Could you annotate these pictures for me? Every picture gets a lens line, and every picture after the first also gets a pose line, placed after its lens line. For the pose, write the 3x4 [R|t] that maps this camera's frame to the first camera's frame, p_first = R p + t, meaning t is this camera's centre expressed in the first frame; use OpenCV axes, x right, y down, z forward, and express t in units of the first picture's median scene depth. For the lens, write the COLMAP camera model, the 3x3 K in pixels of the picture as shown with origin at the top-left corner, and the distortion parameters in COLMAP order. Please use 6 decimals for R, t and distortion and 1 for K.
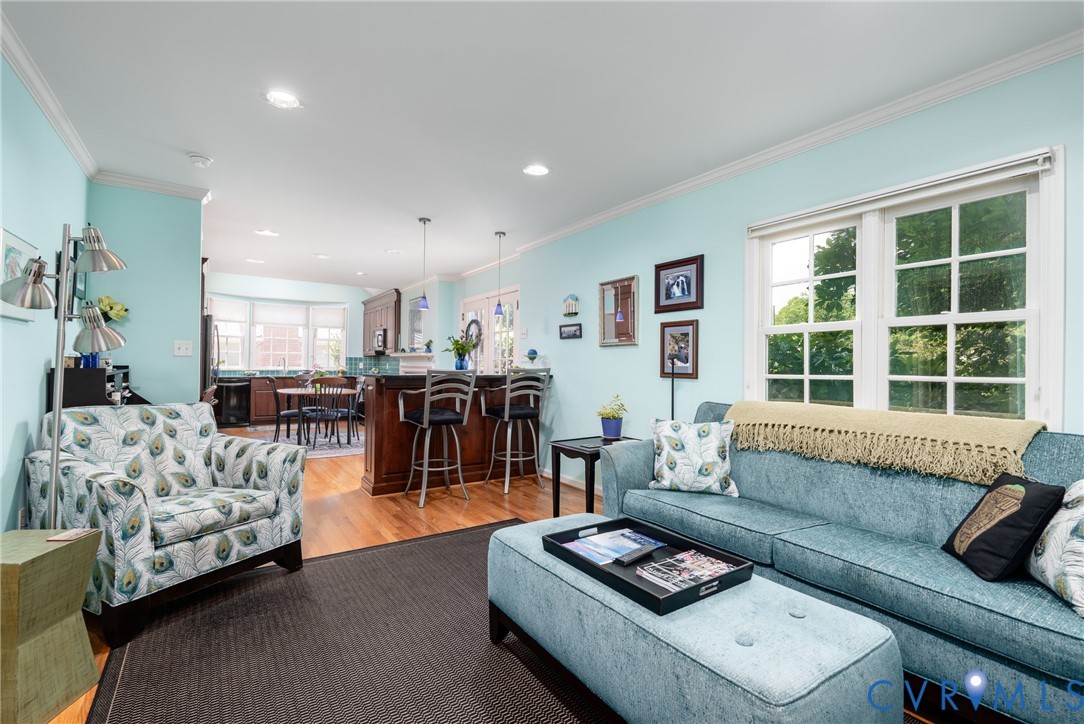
lens RADIAL K [[486.1, 0, 542.6], [0, 486.1, 358.9], [0, 0, 1]] dist [-0.005235, -0.000227]
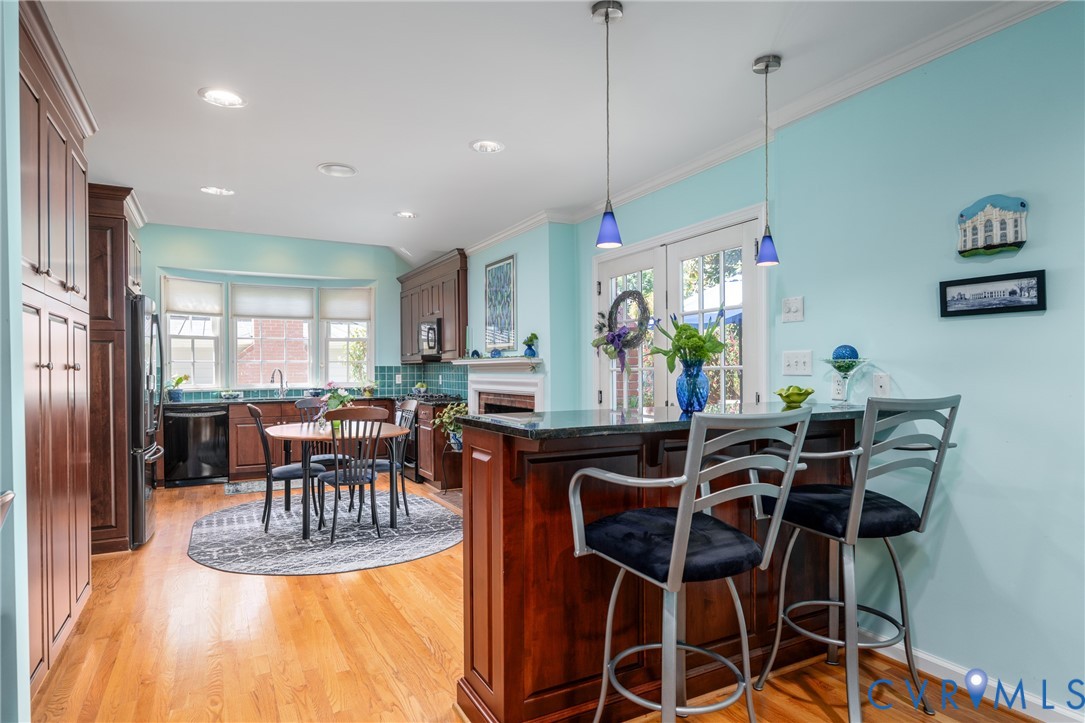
lens RADIAL K [[621.3, 0, 545.1], [0, 621.3, 366.4], [0, 0, 1]] dist [0.009903, 0.000786]
pose [[0.995134, -0.020250, -0.096427, -0.146954], [0.021169, 0.999740, 0.008523, -0.007935], [0.096229, -0.010523, 0.995304, 0.298424]]
